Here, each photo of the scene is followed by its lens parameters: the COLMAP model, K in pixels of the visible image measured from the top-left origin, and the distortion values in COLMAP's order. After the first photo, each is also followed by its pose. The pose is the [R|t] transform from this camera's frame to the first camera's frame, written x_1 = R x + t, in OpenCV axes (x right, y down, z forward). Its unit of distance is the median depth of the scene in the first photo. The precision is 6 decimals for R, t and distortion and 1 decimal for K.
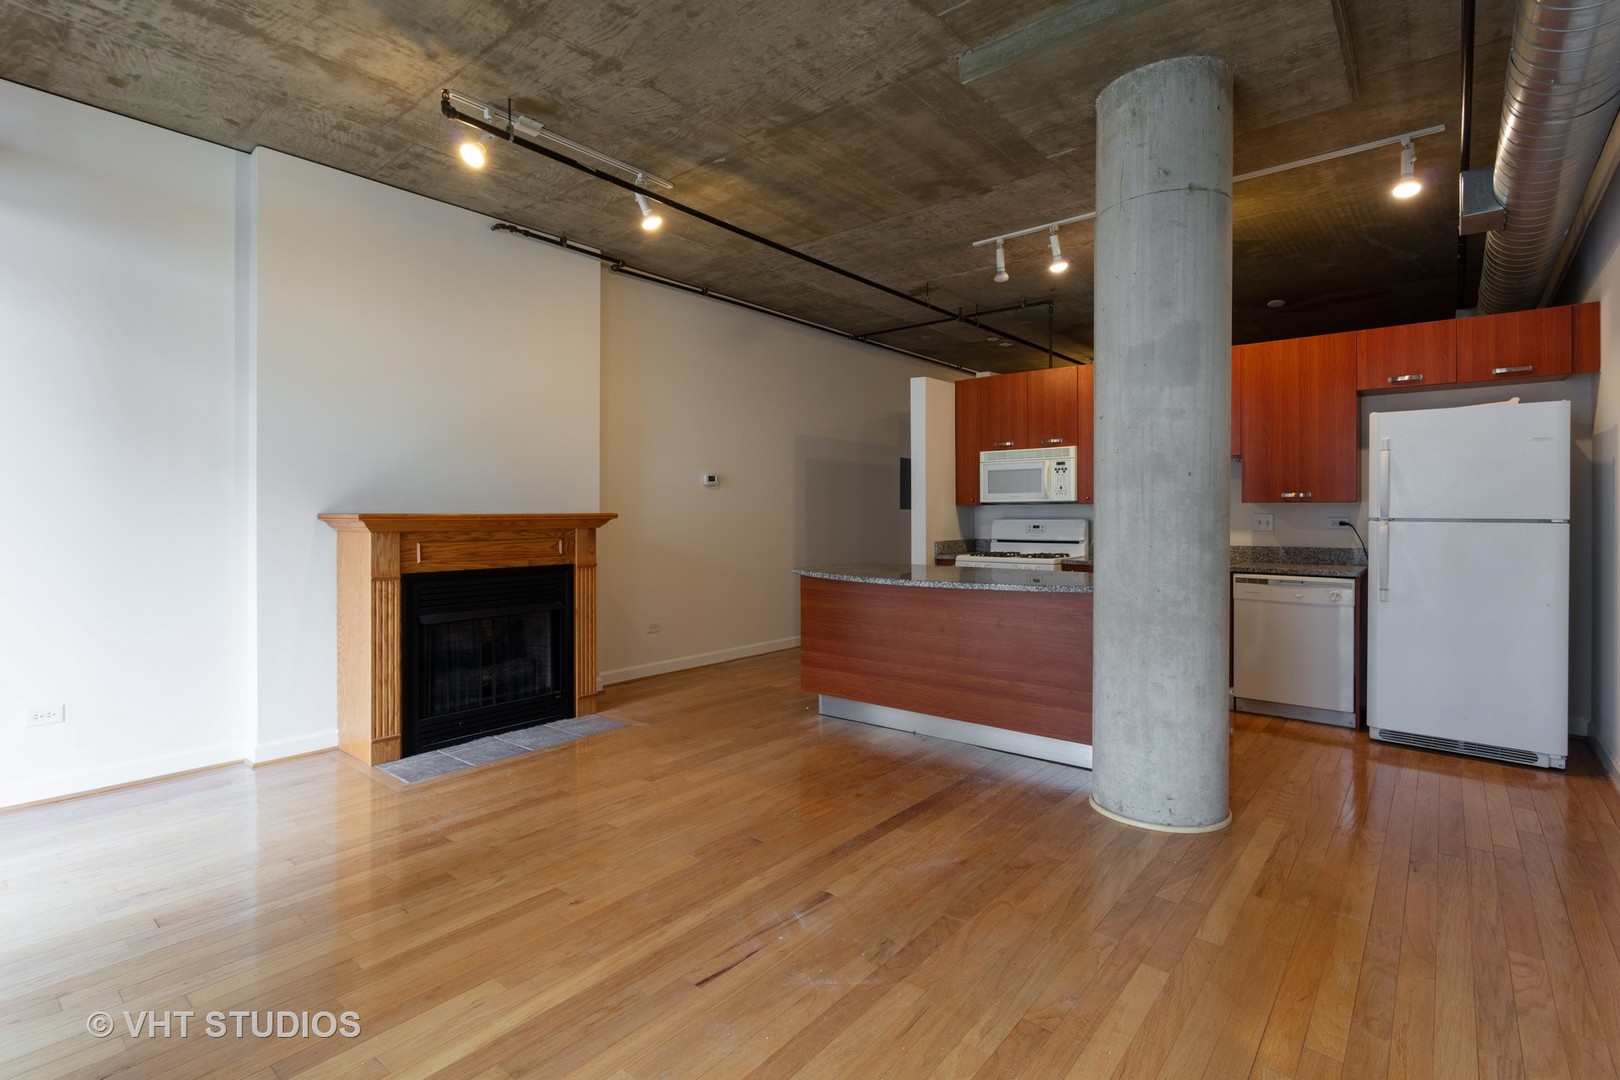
lens RADIAL K [[769.8, 0, 833.6], [0, 769.8, 516.4], [0, 0, 1]] dist [0.000291, 0.000888]
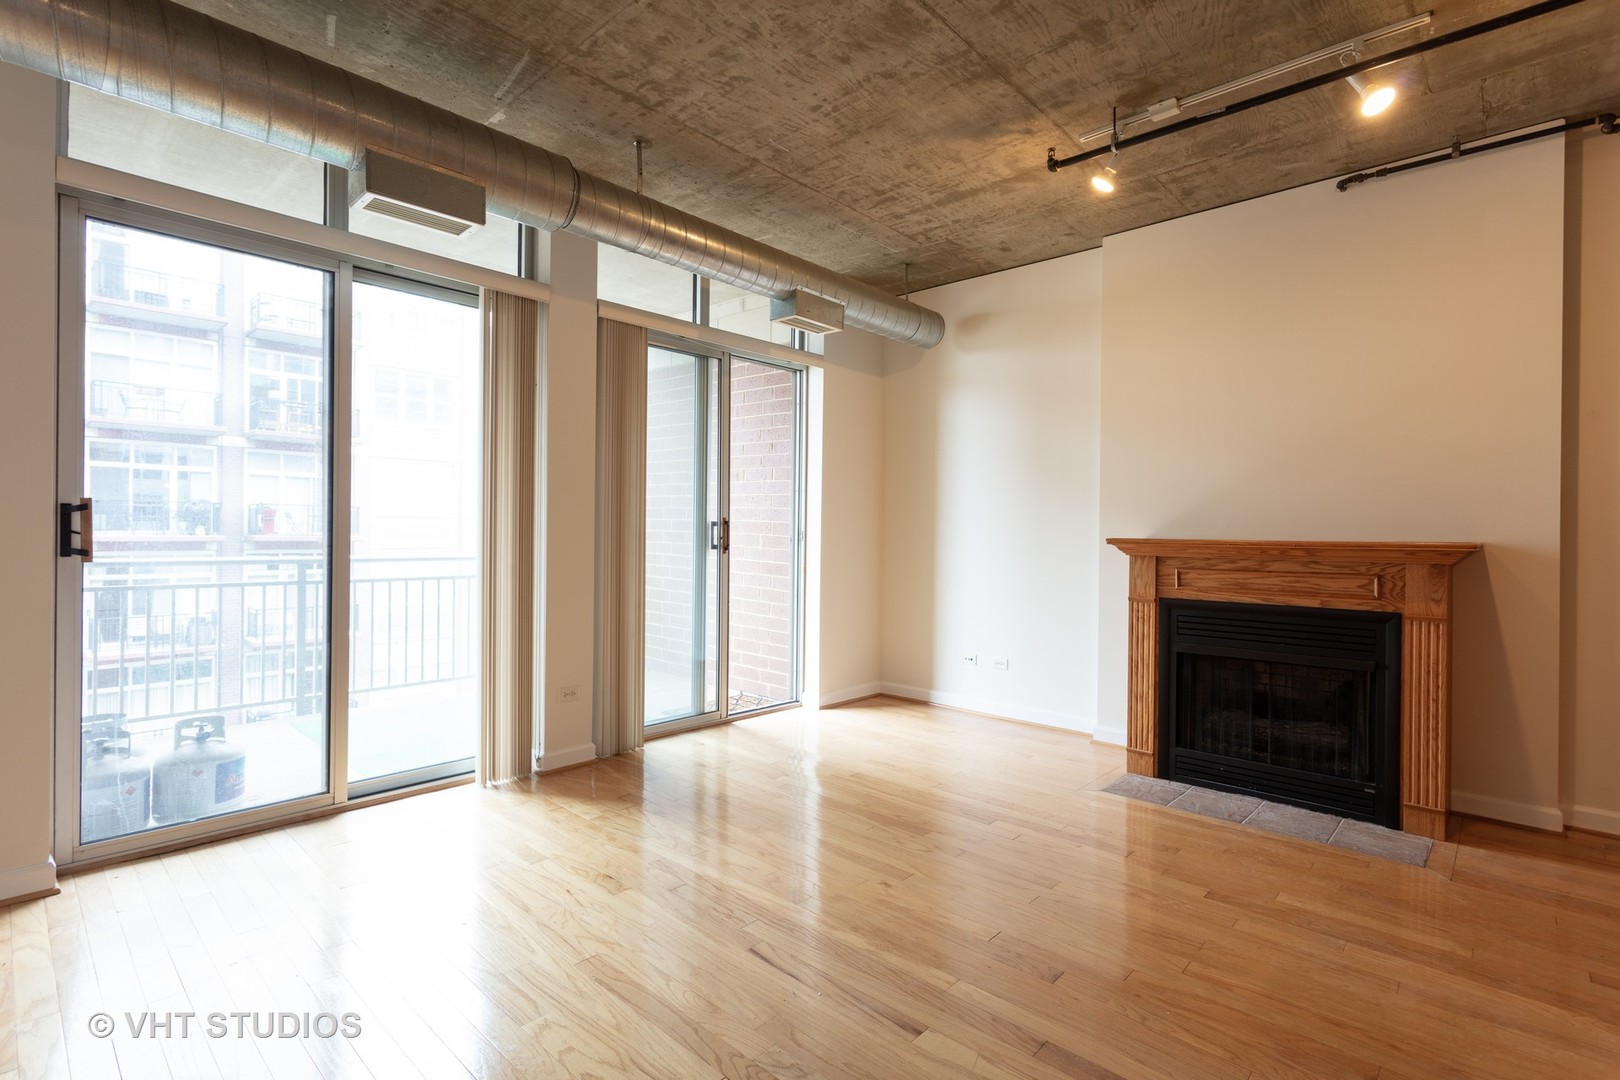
lens RADIAL K [[769.8, 0, 804.0], [0, 769.8, 538.2], [0, 0, 1]] dist [0.000291, 0.000888]
pose [[-0.085585, 0.006673, -0.996309, 0.510193], [-0.015649, 0.999845, 0.008041, -0.005637], [0.996208, 0.016280, -0.085467, 0.627253]]
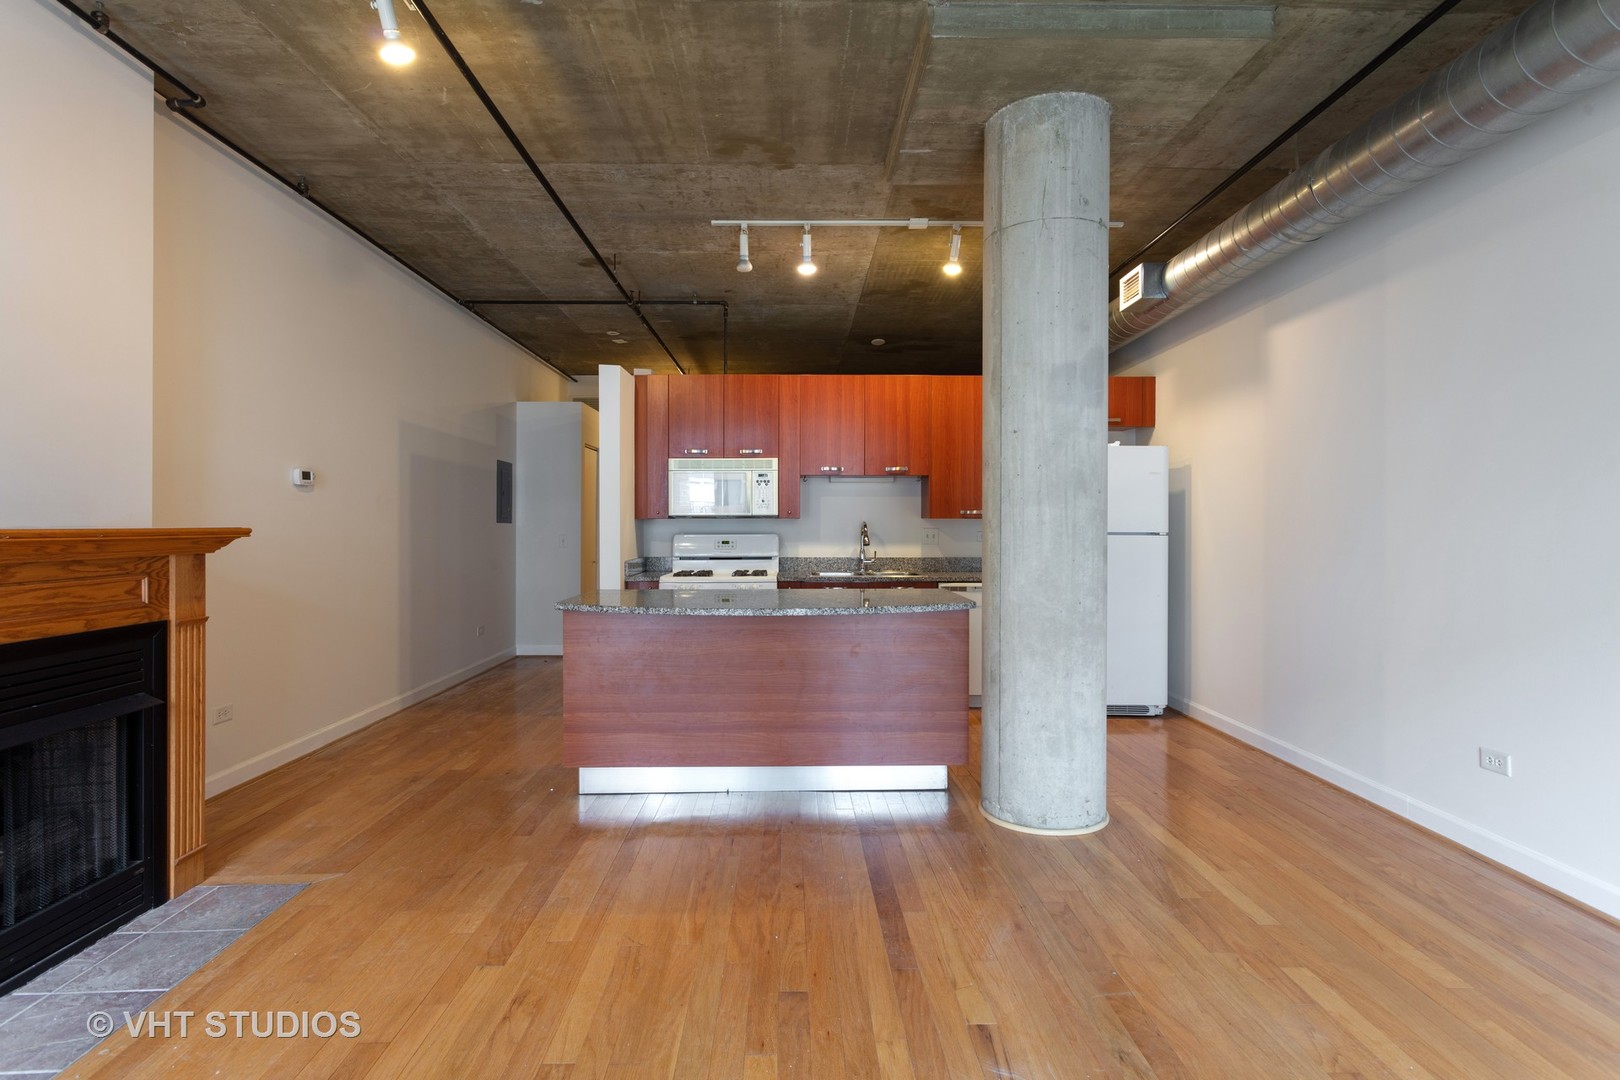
lens RADIAL K [[769.8, 0, 807.2], [0, 769.8, 533.3], [0, 0, 1]] dist [0.000291, 0.000888]
pose [[0.765208, -0.004269, 0.643769, -0.418726], [0.001586, 0.999987, 0.004746, -0.002565], [-0.643781, -0.002611, 0.765205, 0.350901]]
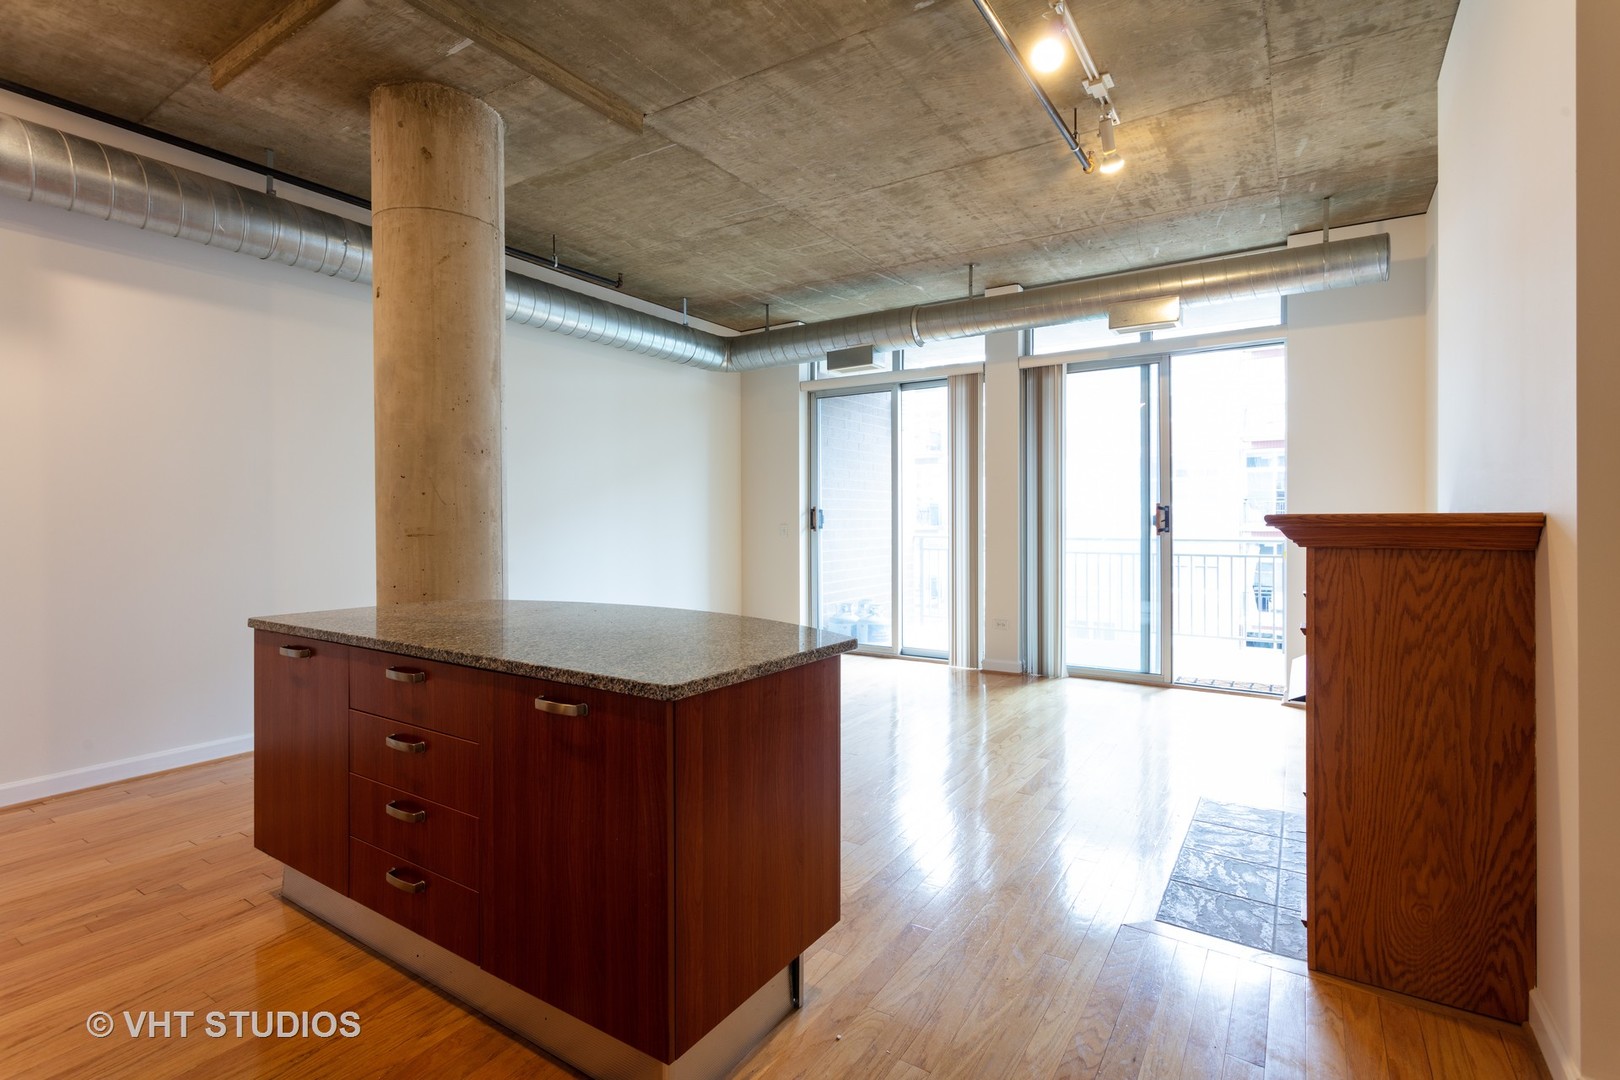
lens RADIAL K [[769.8, 0, 816.2], [0, 769.8, 526.2], [0, 0, 1]] dist [0.000291, 0.000888]
pose [[-0.996174, 0.005510, -0.087213, 0.010606], [0.004325, 0.999896, 0.013767, -0.005717], [0.087279, 0.013337, -0.996095, 1.769932]]
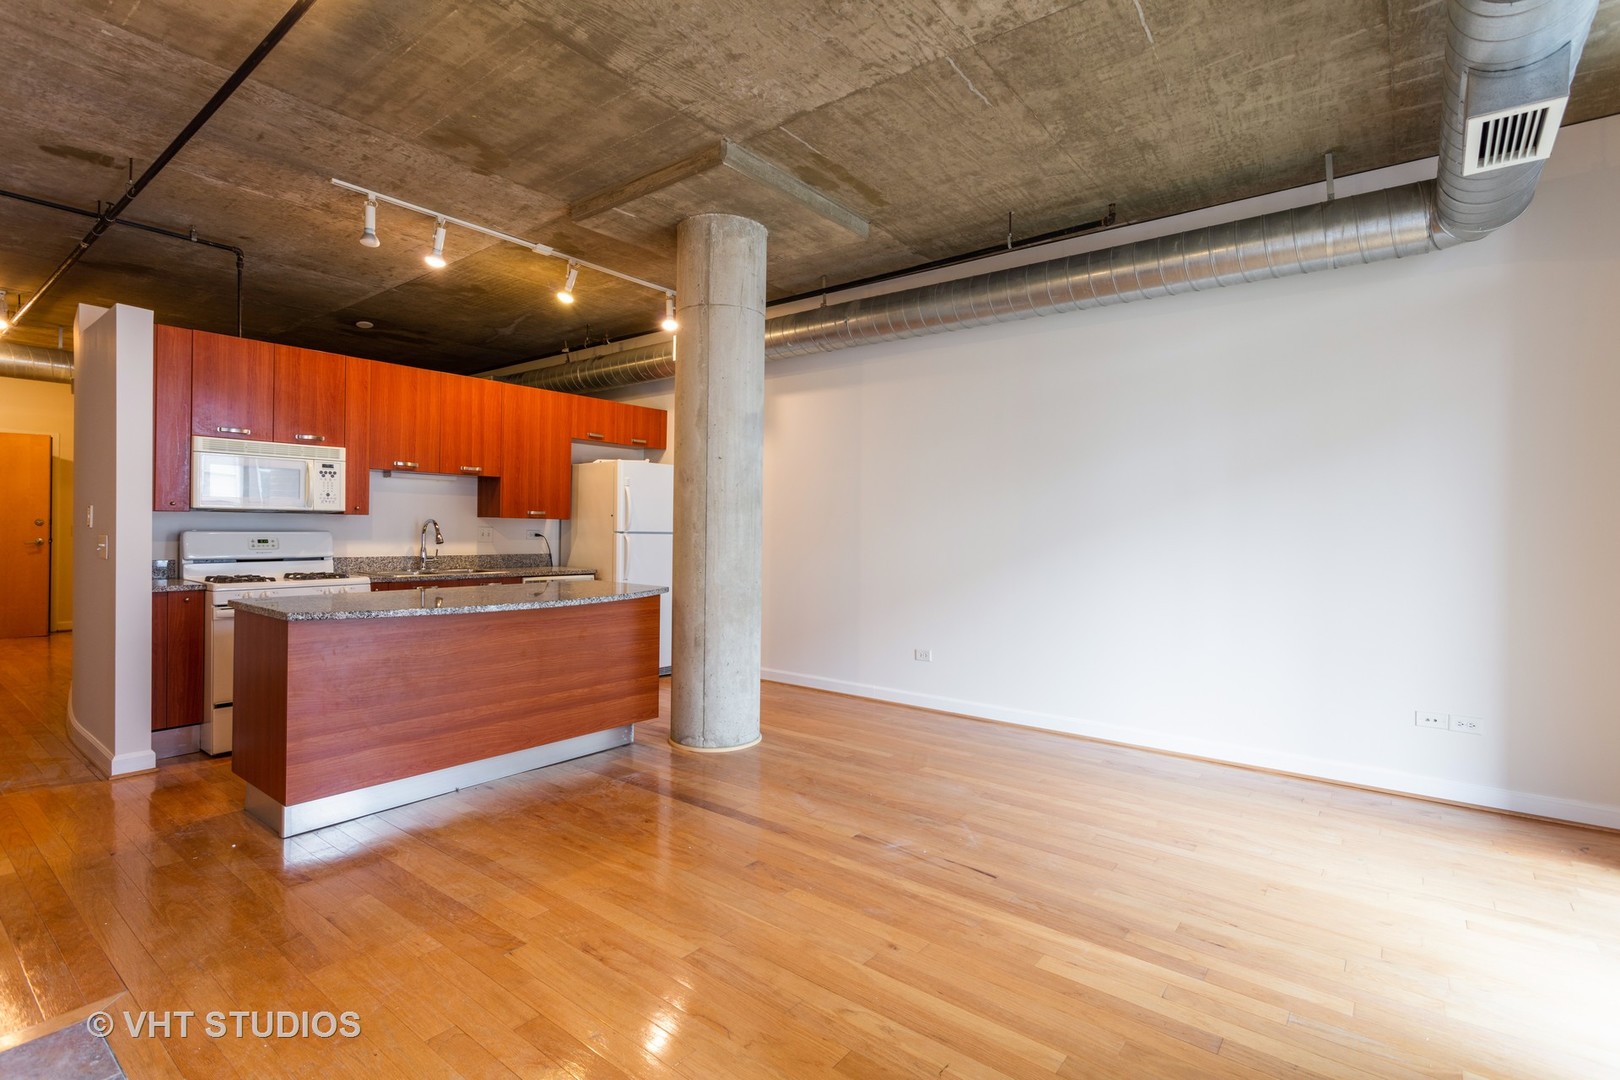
lens RADIAL K [[769.8, 0, 784.7], [0, 769.8, 535.3], [0, 0, 1]] dist [0.000291, 0.000888]
pose [[0.002918, -0.006122, 0.999977, -0.831944], [-0.007863, 0.999950, 0.006145, -0.002439], [-0.999965, -0.007881, 0.002870, 0.742412]]
